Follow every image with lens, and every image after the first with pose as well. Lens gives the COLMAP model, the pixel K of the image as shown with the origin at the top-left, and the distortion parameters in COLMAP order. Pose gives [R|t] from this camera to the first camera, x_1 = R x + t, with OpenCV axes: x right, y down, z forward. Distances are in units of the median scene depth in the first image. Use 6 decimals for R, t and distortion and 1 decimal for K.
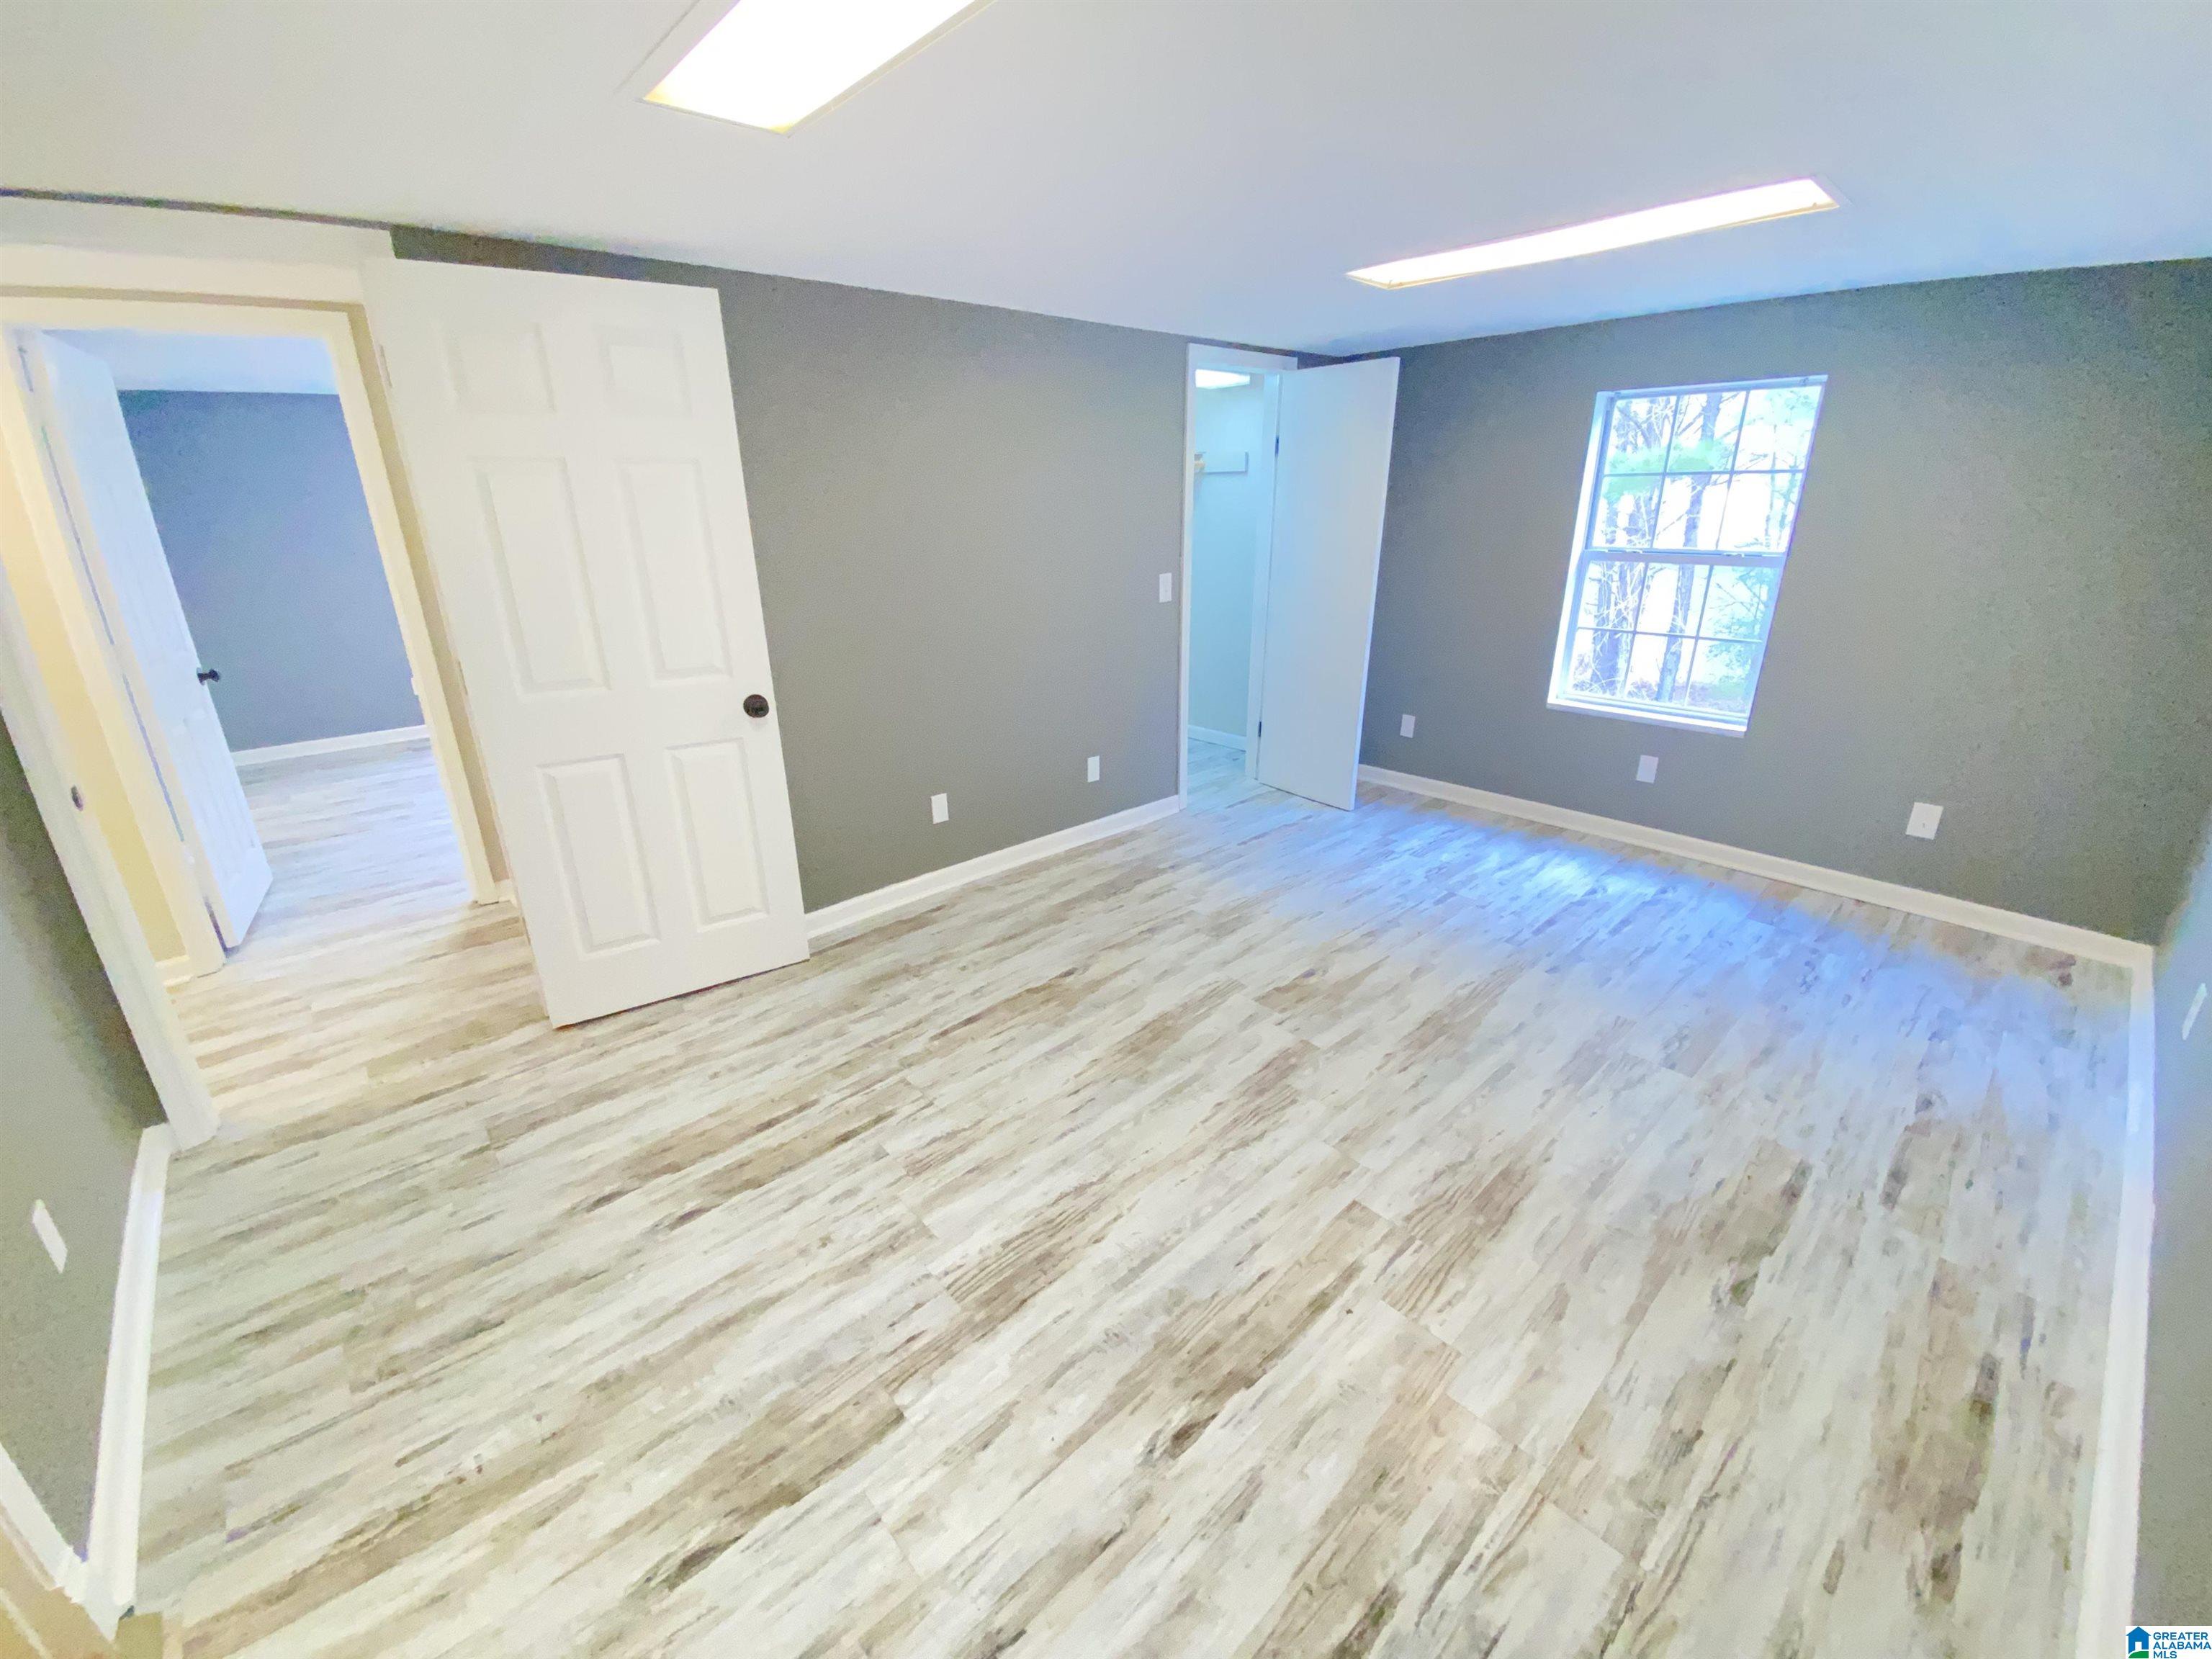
lens RADIAL K [[895.8, 0, 1101.1], [0, 895.8, 816.4], [0, 0, 1]] dist [0.030447, -0.021712]
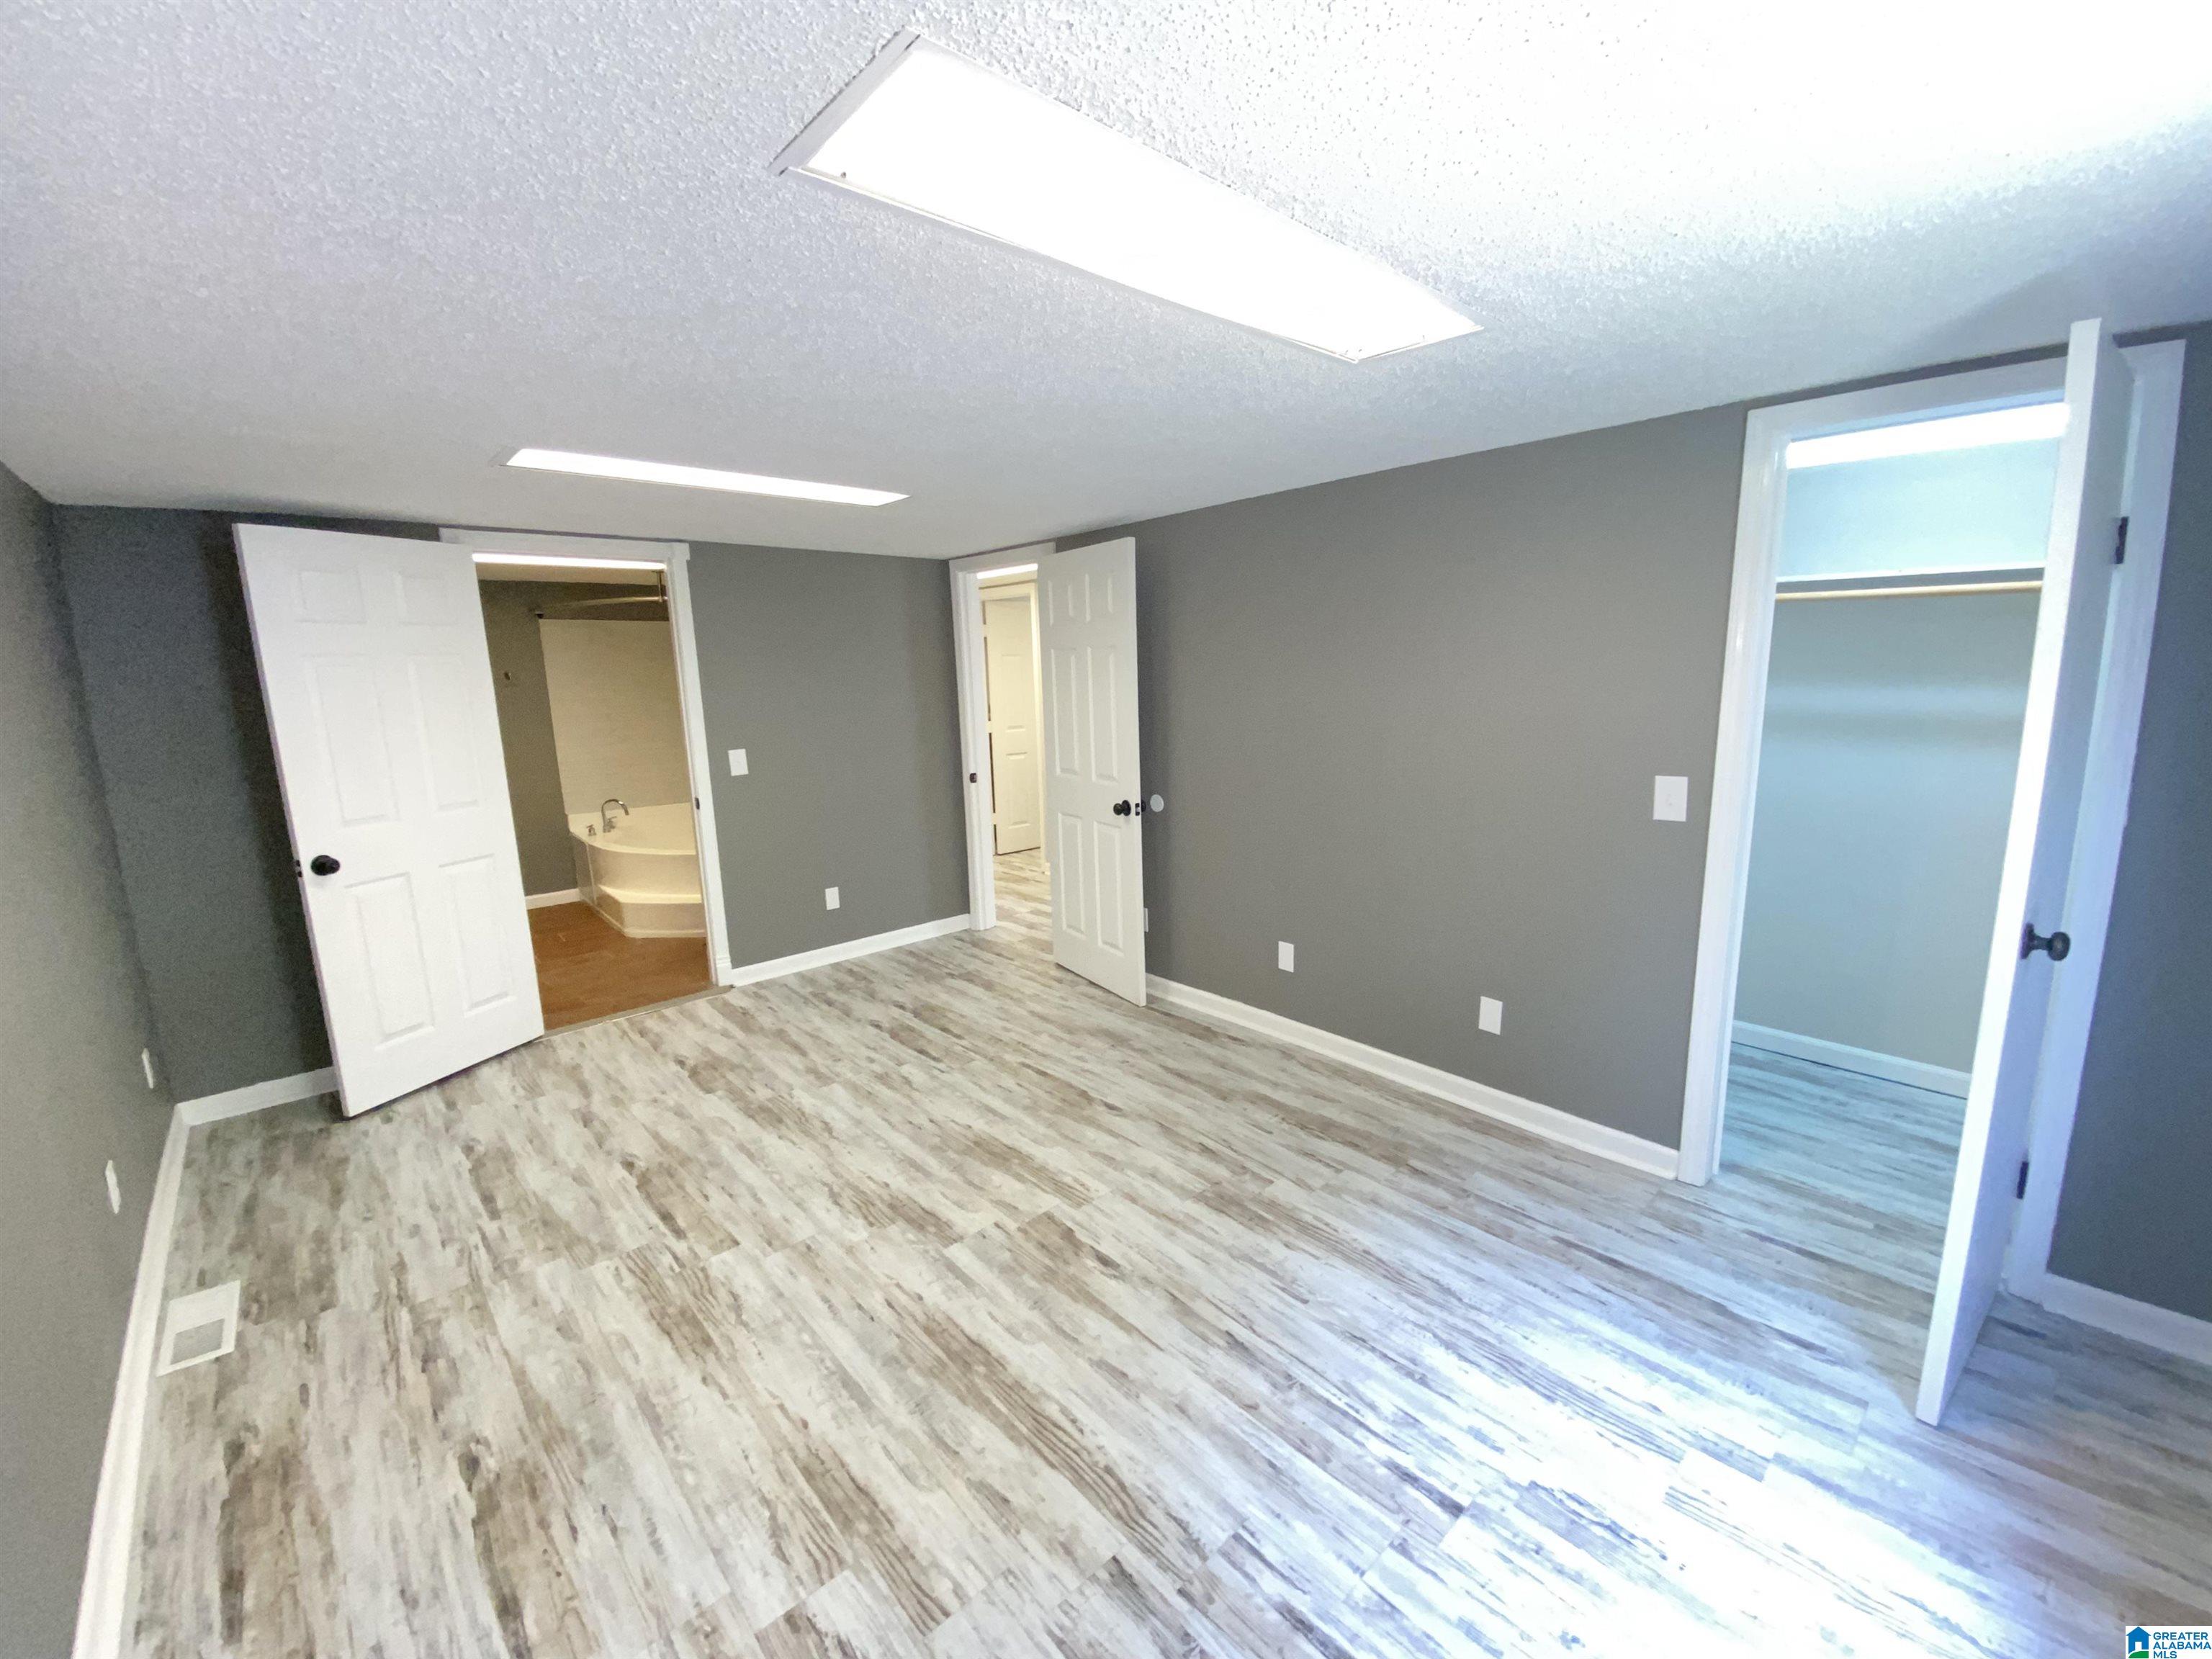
lens RADIAL K [[895.8, 0, 1101.1], [0, 895.8, 816.4], [0, 0, 1]] dist [0.030447, -0.021712]
pose [[-0.003720, 0.185166, -0.982700, 1.370139], [-0.309007, 0.934400, 0.177235, -0.476062], [0.951053, 0.304320, 0.053742, 1.227111]]
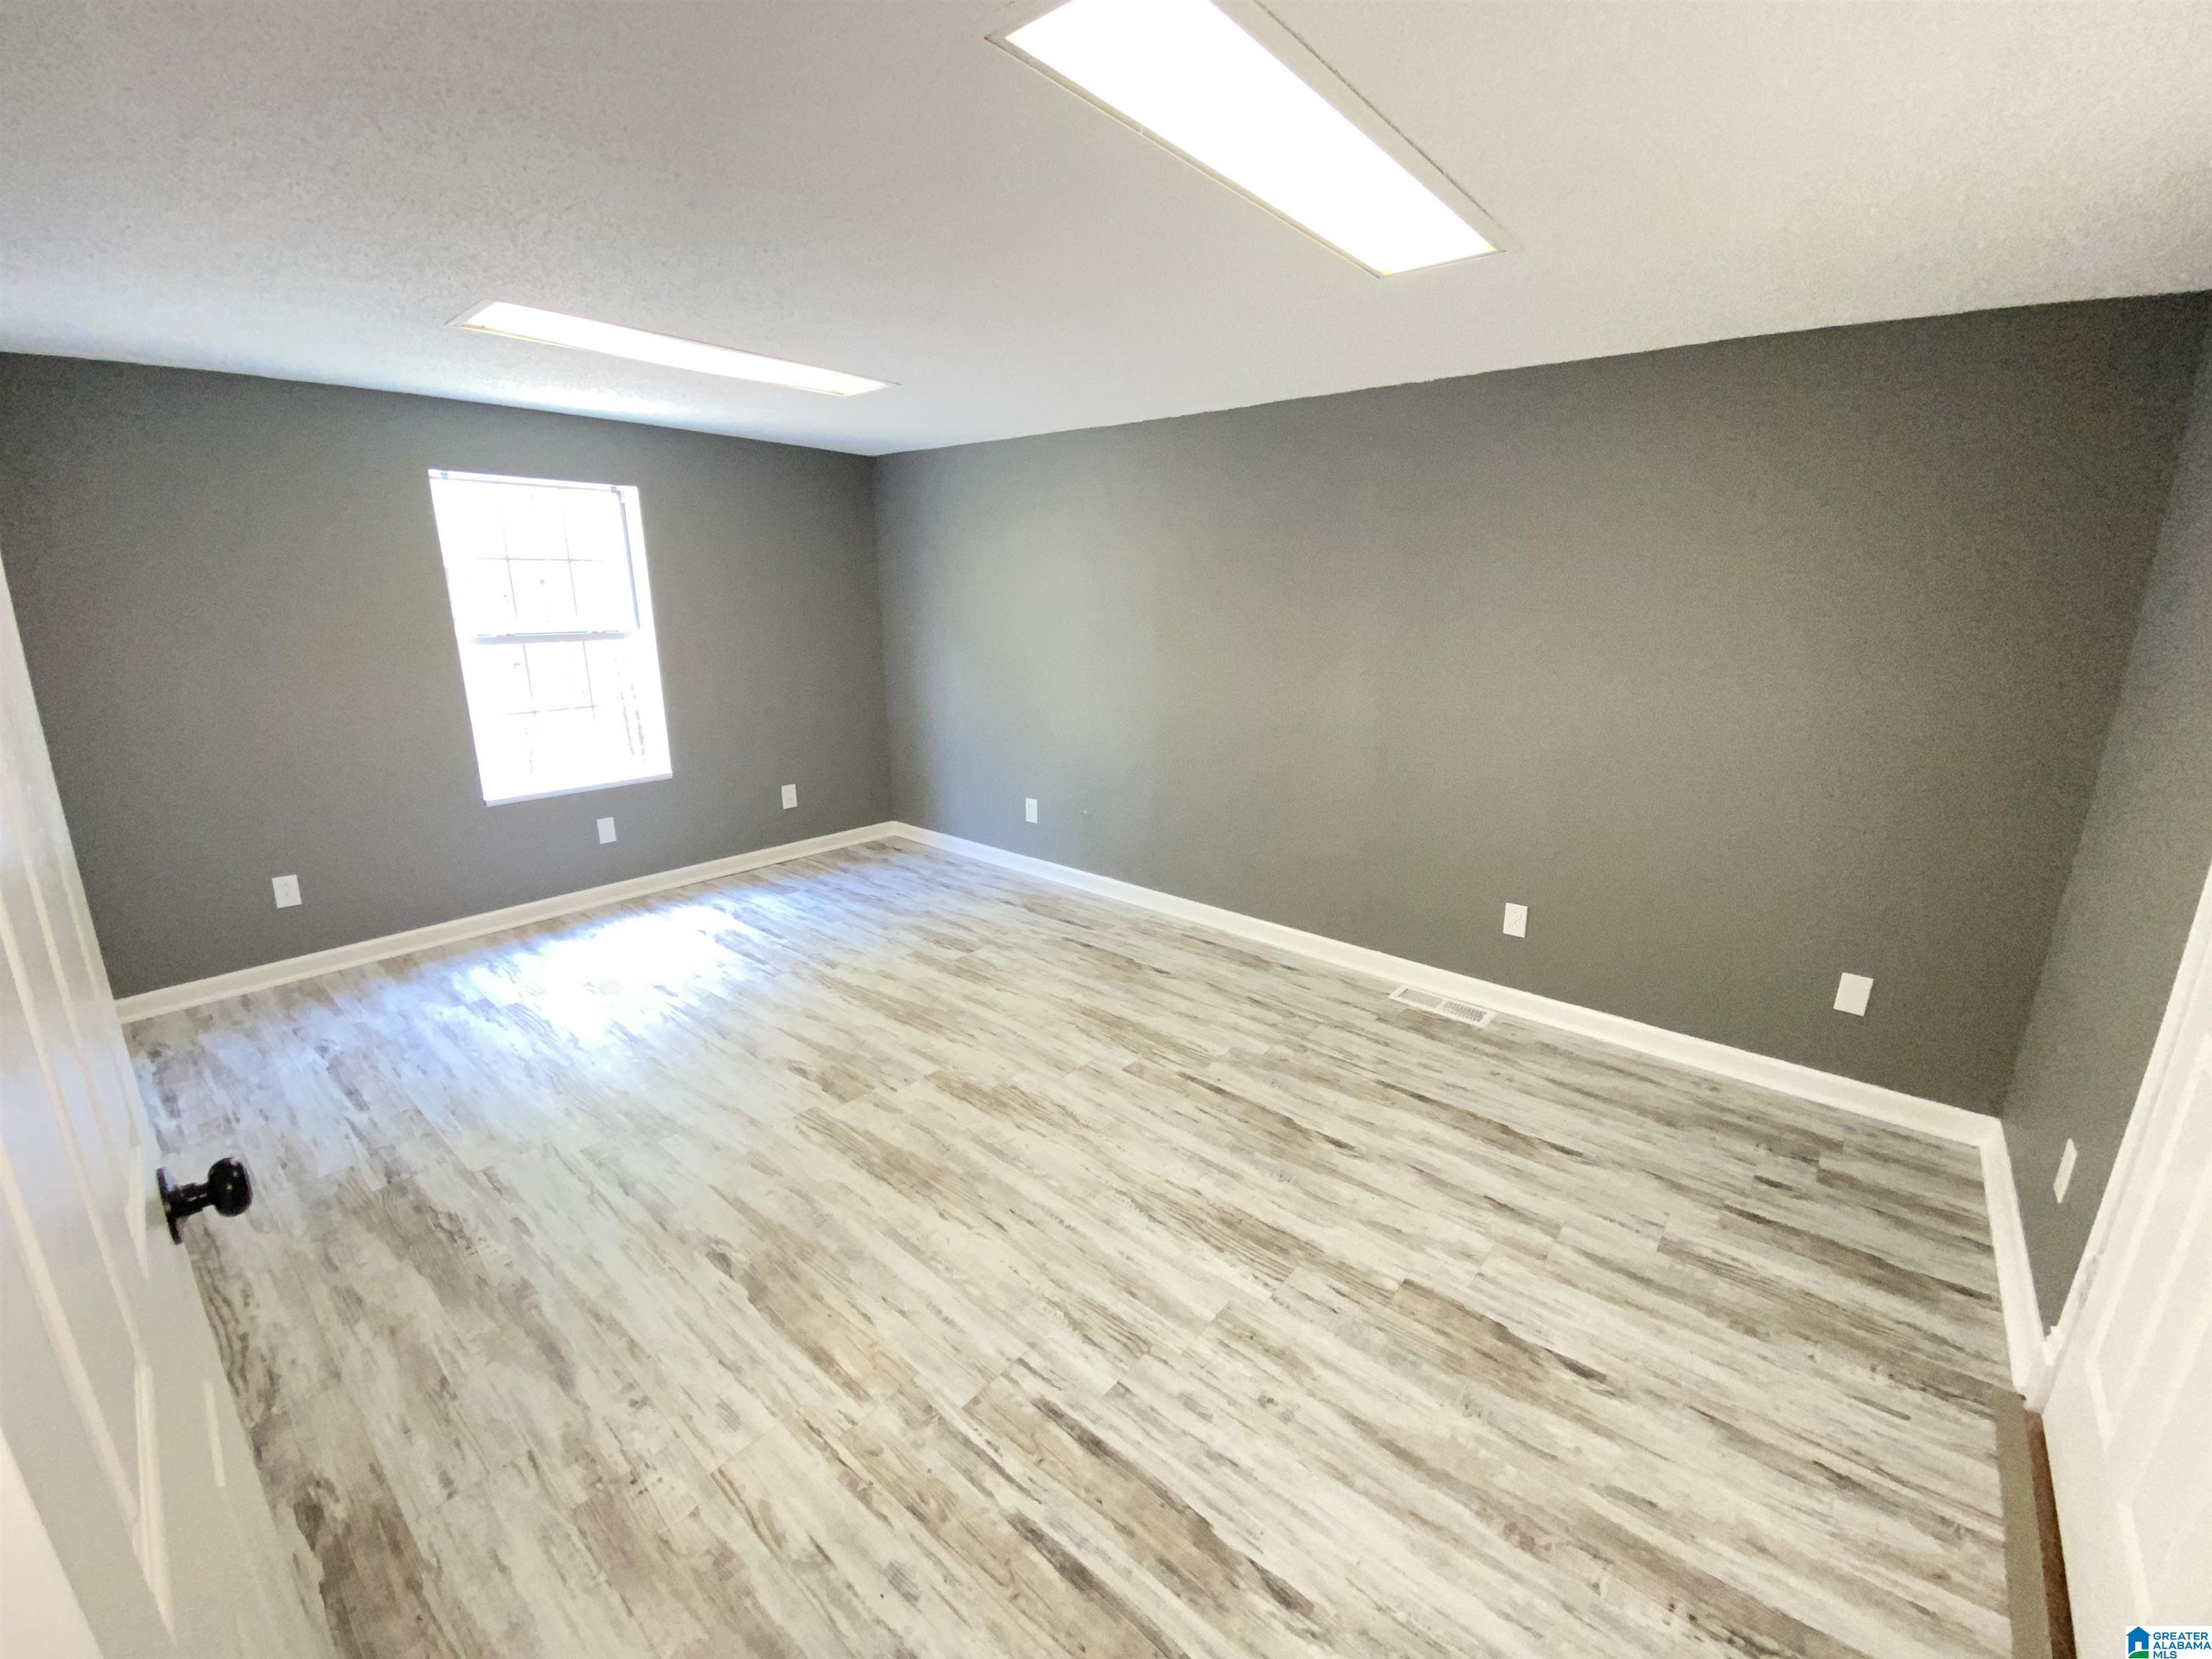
lens RADIAL K [[895.8, 0, 1101.1], [0, 895.8, 816.4], [0, 0, 1]] dist [0.030447, -0.021712]
pose [[-0.133264, -0.236794, 0.962377, -0.956840], [0.329857, 0.905080, 0.268373, -0.312009], [-0.934577, 0.353211, -0.042507, 0.957510]]
